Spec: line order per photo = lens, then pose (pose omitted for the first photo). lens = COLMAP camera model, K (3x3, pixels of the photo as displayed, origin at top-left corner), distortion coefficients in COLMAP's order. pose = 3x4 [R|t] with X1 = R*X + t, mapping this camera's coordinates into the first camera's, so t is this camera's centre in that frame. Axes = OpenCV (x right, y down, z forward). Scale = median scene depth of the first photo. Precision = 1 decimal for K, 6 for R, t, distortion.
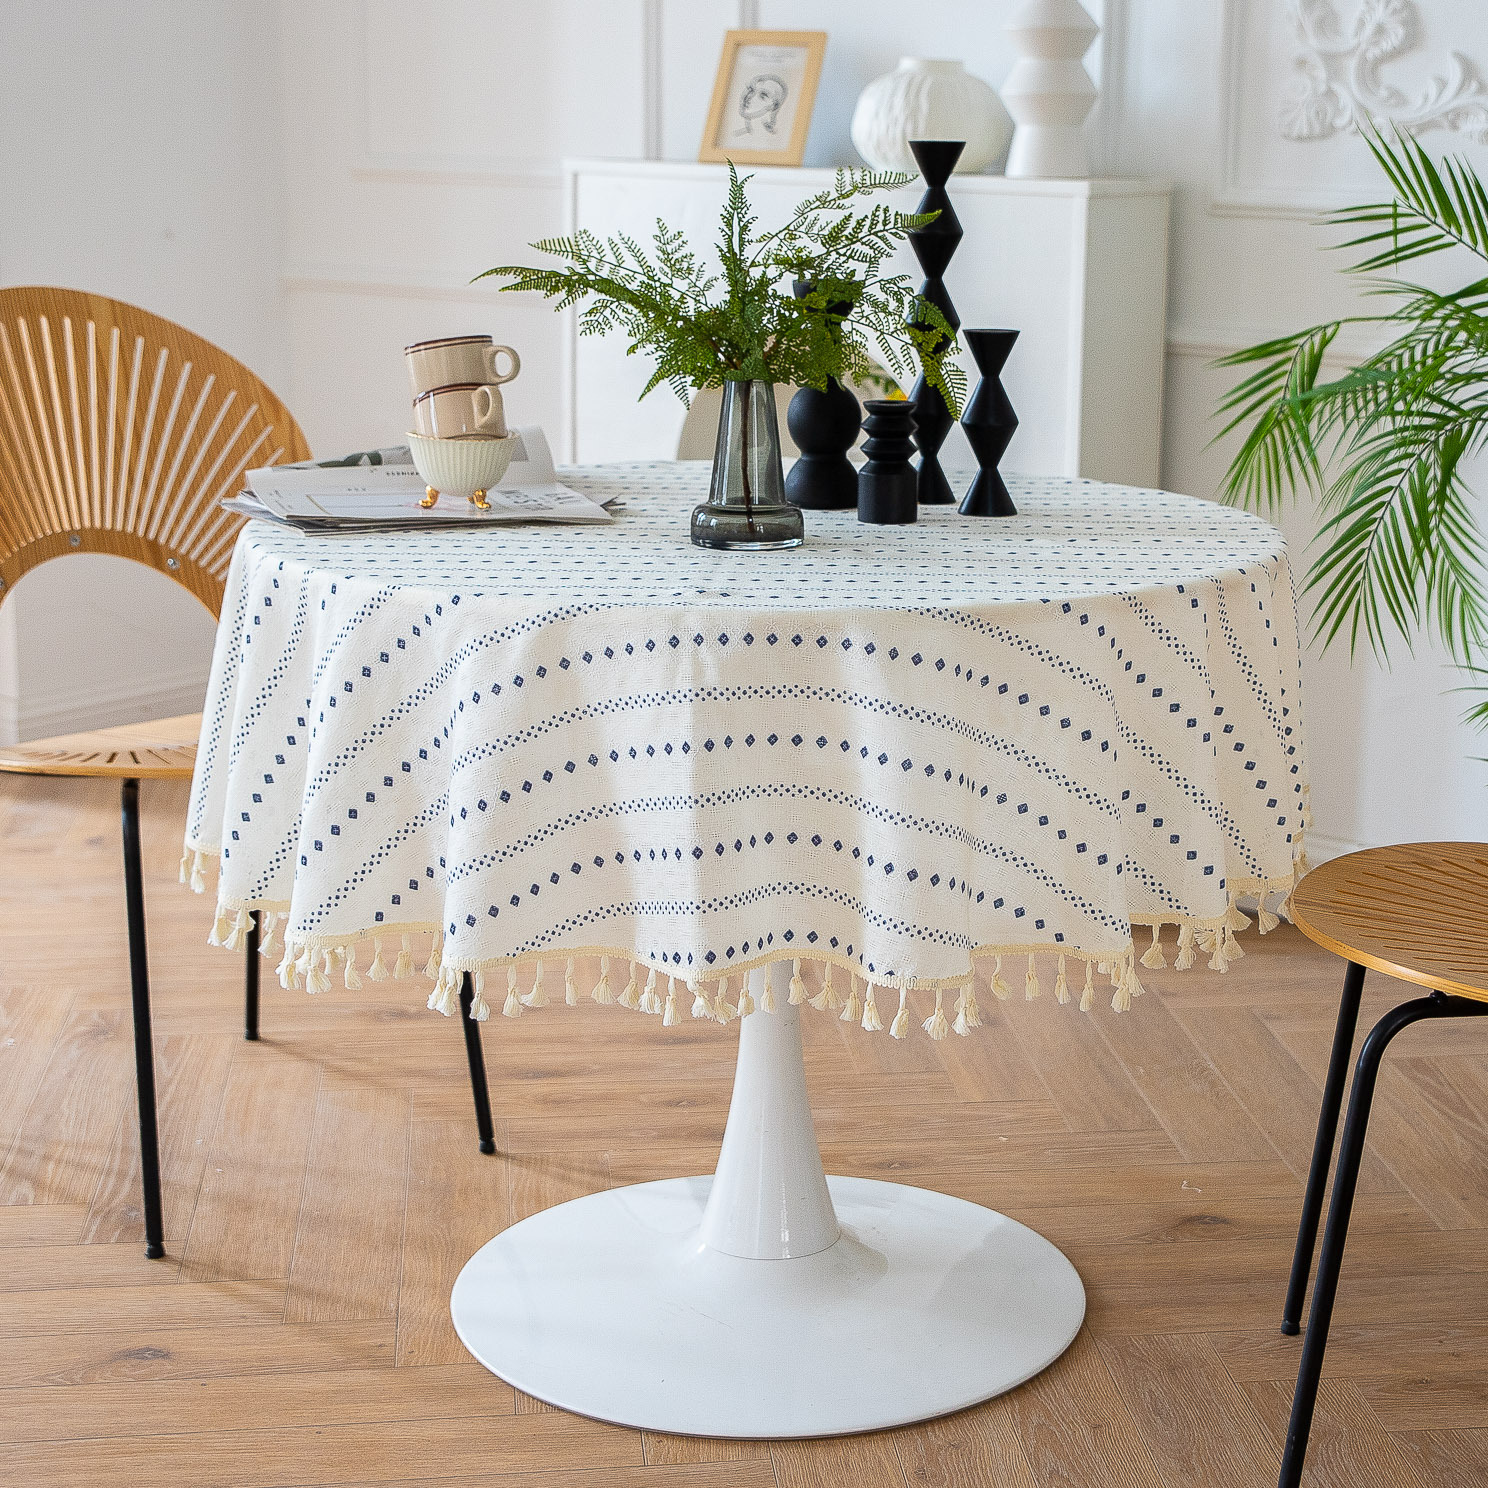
lens RADIAL K [[2775.4, 0, 886.7], [0, 2775.4, 724.5], [0, 0, 1]] dist [-0.017574, 0.089252]
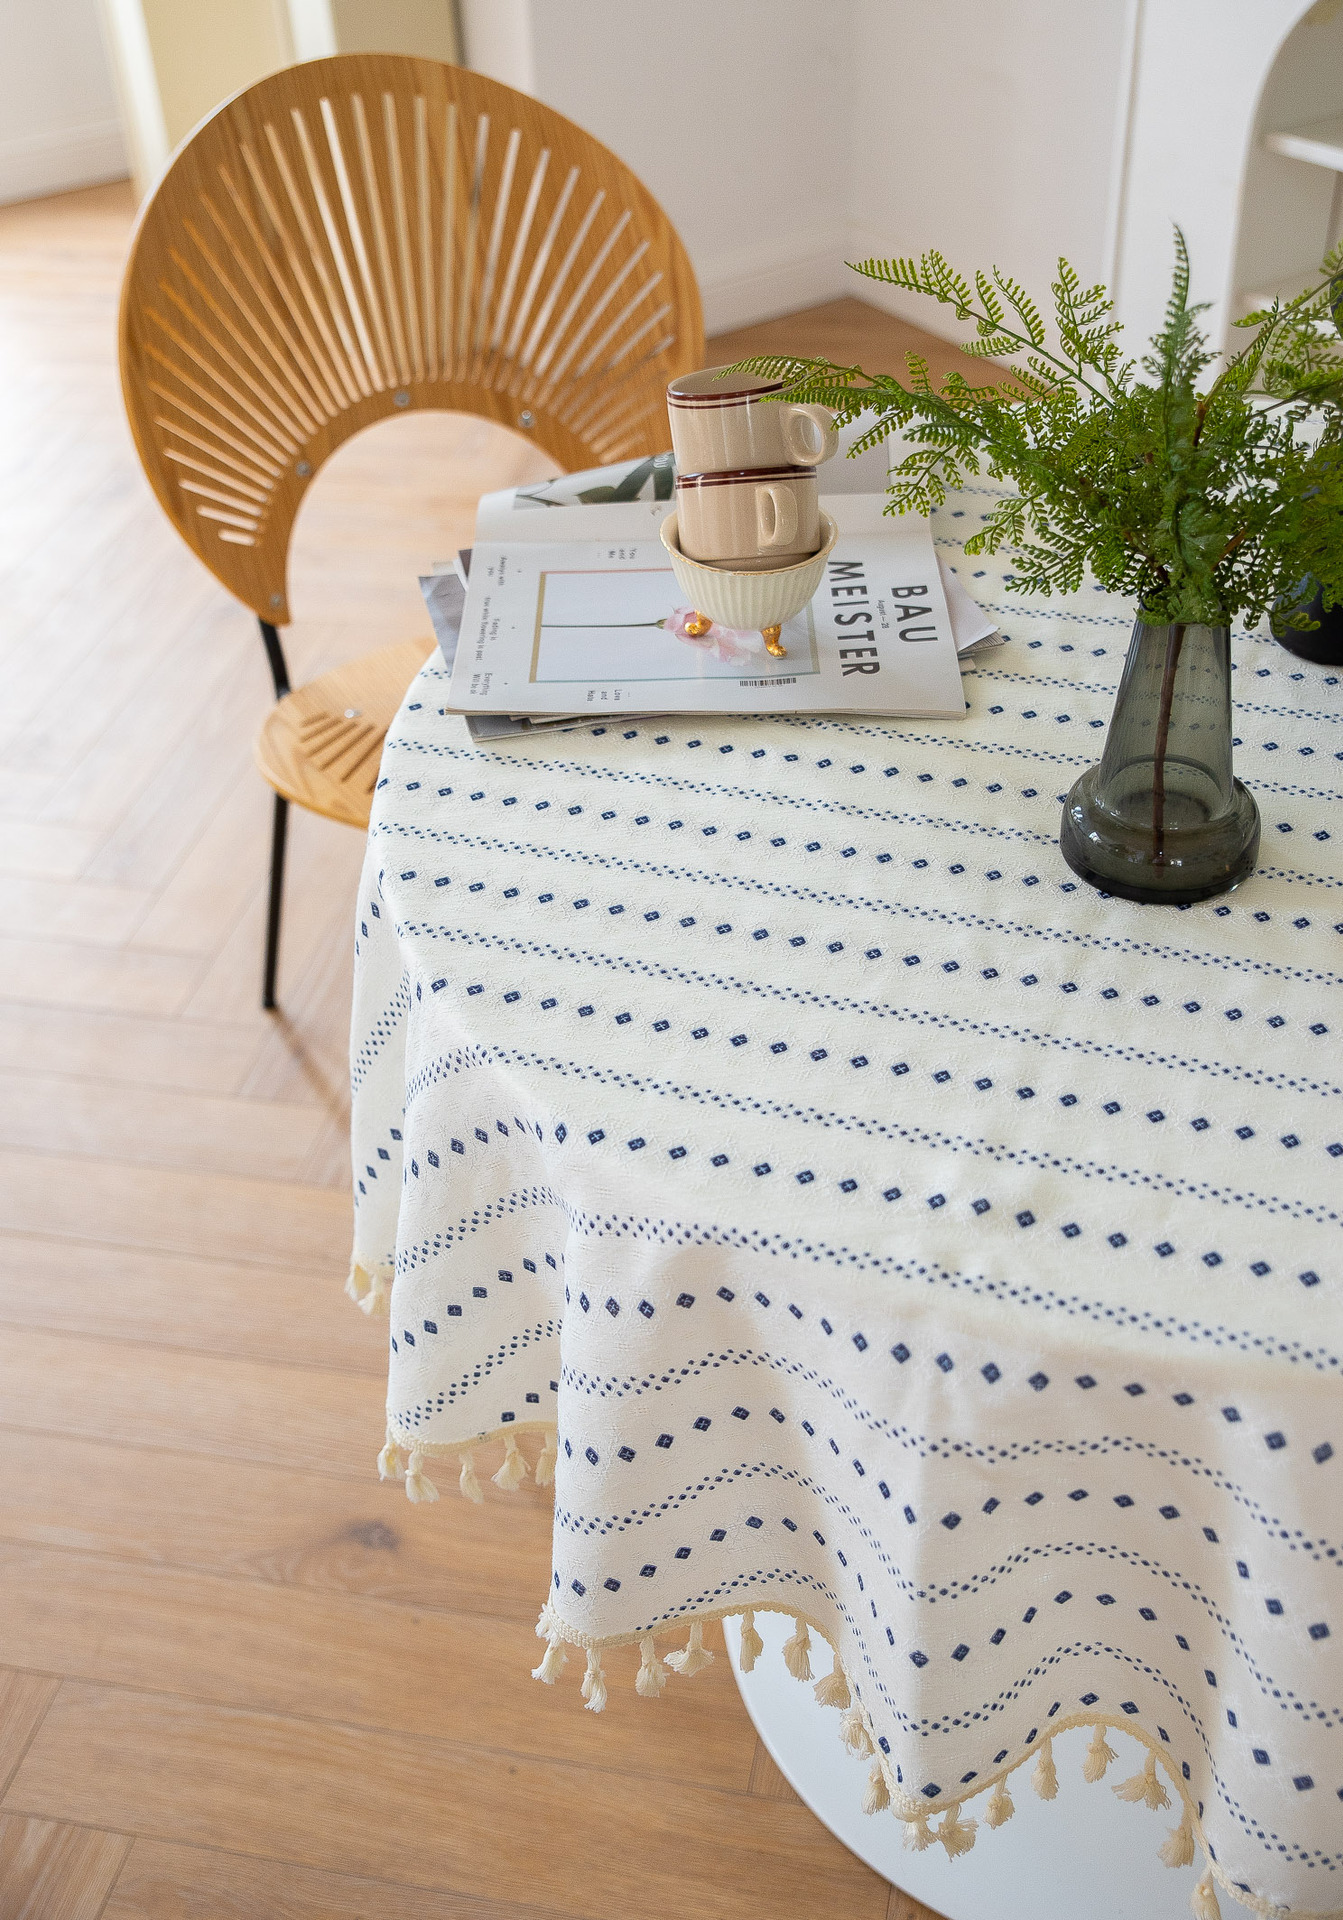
lens RADIAL K [[2119.7, 0, 664.8], [0, 2119.7, 926.2], [0, 0, 1]] dist [-0.067553, 0.303475]
pose [[0.933521, 0.162491, -0.319585, -0.001800], [-0.015805, 0.909181, 0.416100, -0.227408], [0.358174, -0.383388, 0.851308, 0.554956]]
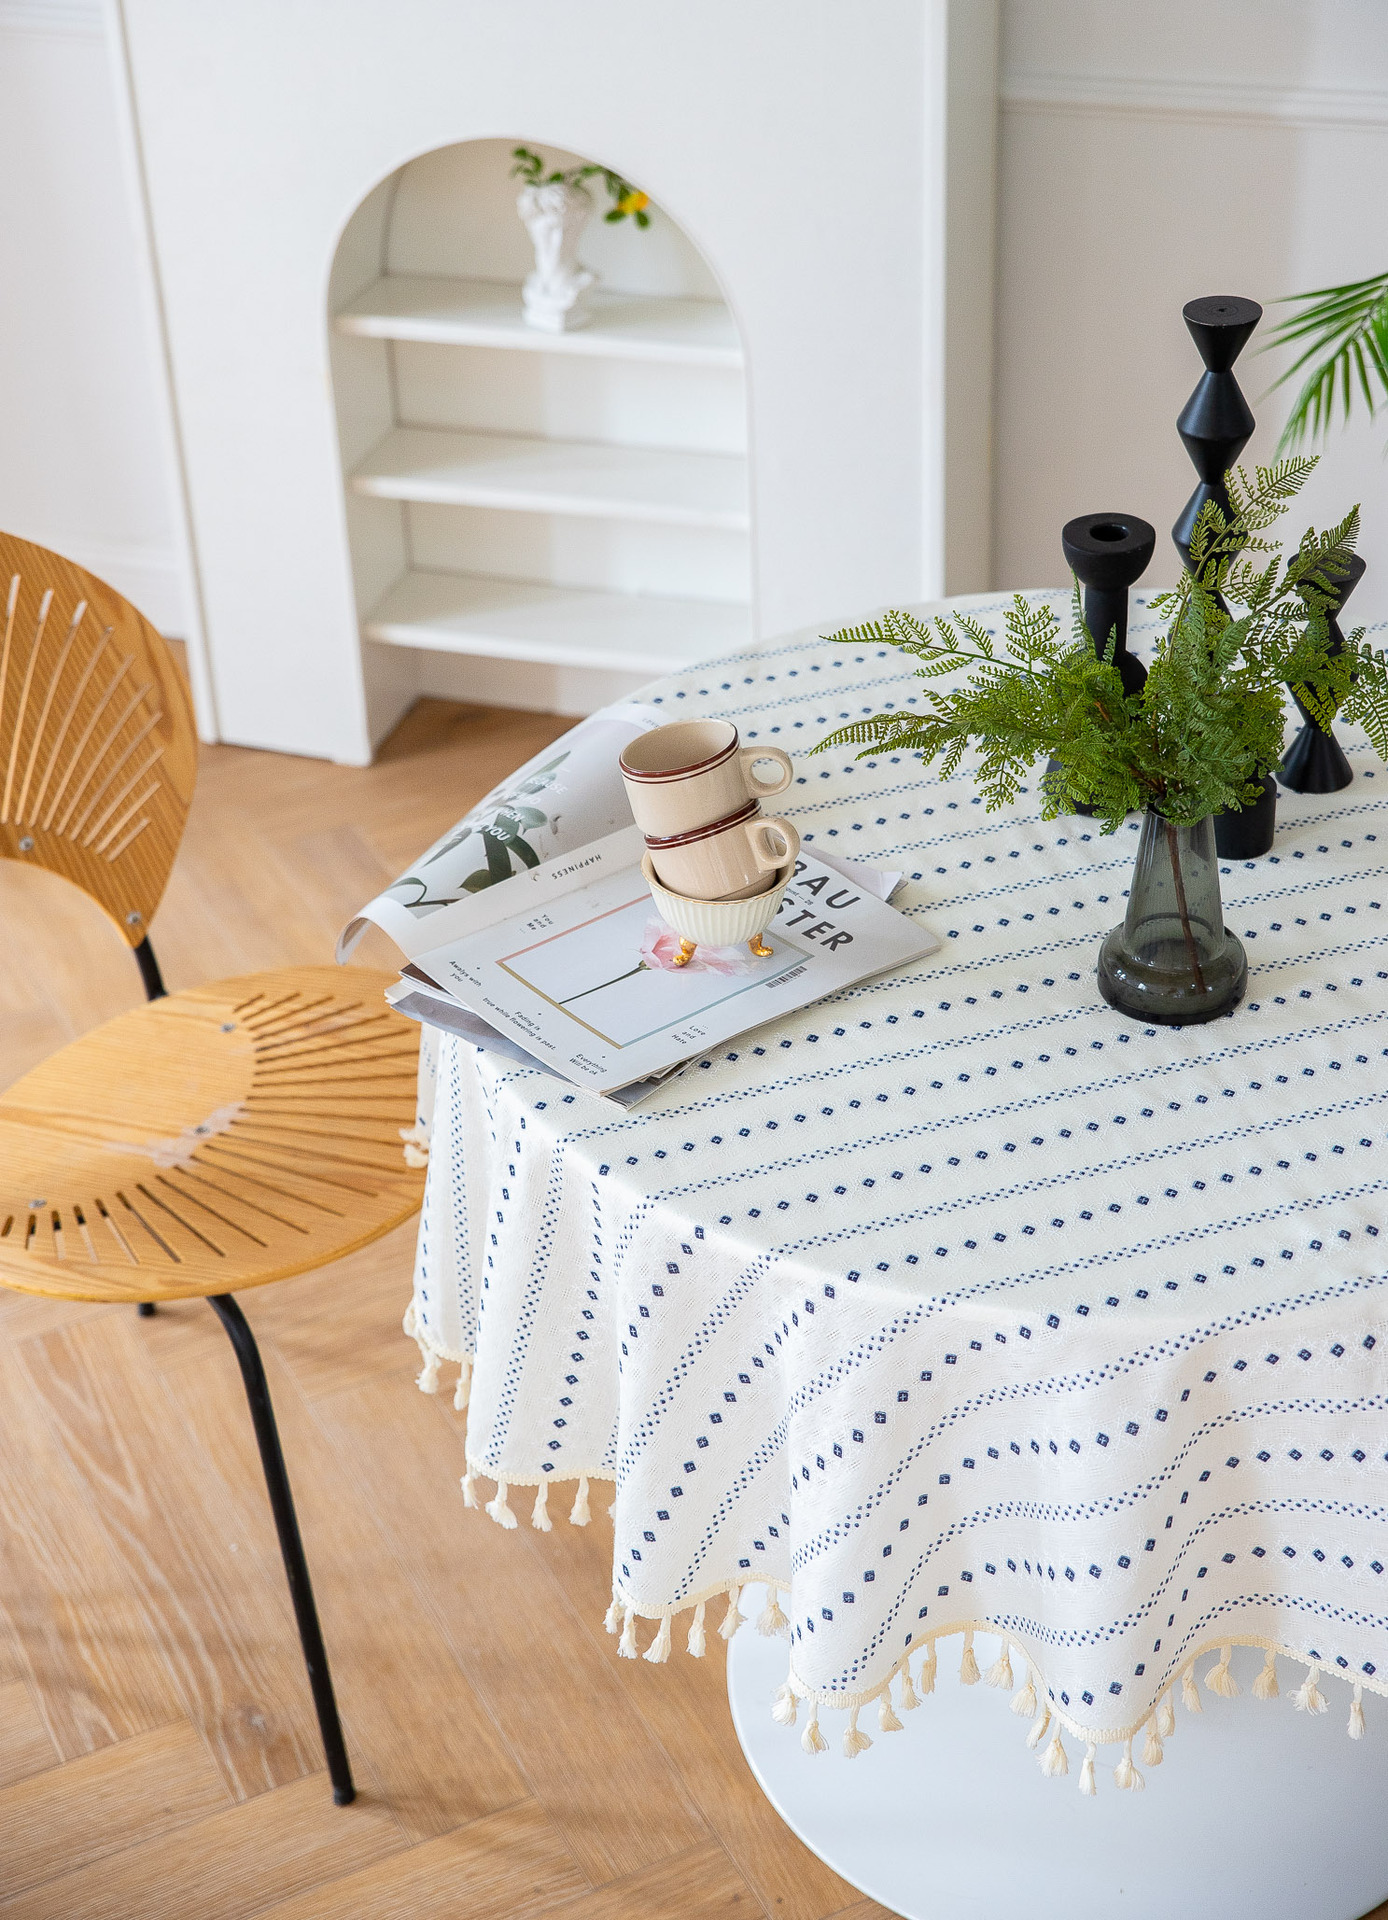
lens RADIAL K [[3193.1, 0, 694.0], [0, 3193.1, 899.2], [0, 0, 1]] dist [0.036390, 0.897060]
pose [[0.949849, -0.213080, 0.228873, -0.361632], [0.123761, 0.928303, 0.350624, -0.401587], [-0.287175, -0.304714, 0.908119, 0.229405]]
